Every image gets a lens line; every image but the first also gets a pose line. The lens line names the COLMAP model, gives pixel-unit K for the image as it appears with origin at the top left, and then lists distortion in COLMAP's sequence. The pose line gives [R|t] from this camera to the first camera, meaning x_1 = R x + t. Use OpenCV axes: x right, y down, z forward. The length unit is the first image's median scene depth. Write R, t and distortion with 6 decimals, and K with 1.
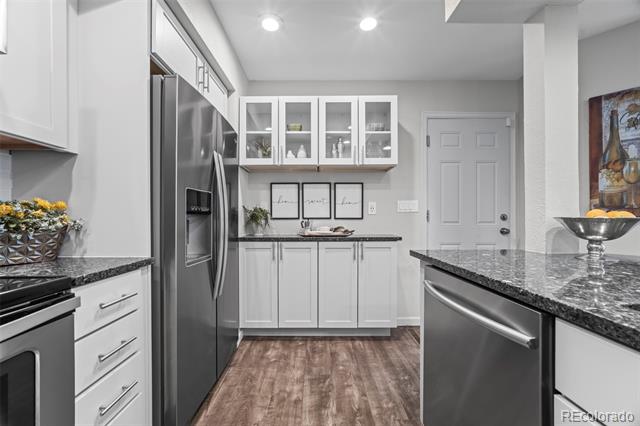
lens RADIAL K [[248.1, 0, 319.5], [0, 248.1, 215.9], [0, 0, 1]] dist [-0.031097, 0.011883]
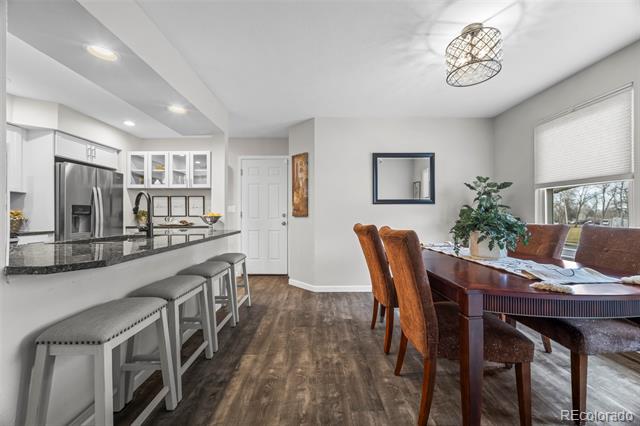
lens RADIAL K [[246.3, 0, 319.1], [0, 246.3, 212.4], [0, 0, 1]] dist [-0.023310, 0.009042]
pose [[0.999892, -0.003707, 0.014214, 1.117082], [0.003824, 0.999959, -0.008201, -0.000421], [-0.014183, 0.008255, 0.999865, -0.877193]]
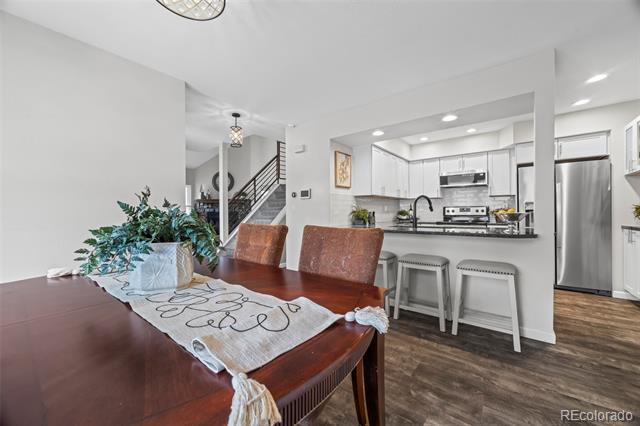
lens RADIAL K [[246.3, 0, 319.1], [0, 246.3, 212.4], [0, 0, 1]] dist [-0.023310, 0.009042]
pose [[-0.616154, -0.001797, -0.787624, 1.872417], [0.000532, 0.999996, -0.002697, 0.008834], [0.787626, -0.002081, -0.616150, 0.469510]]
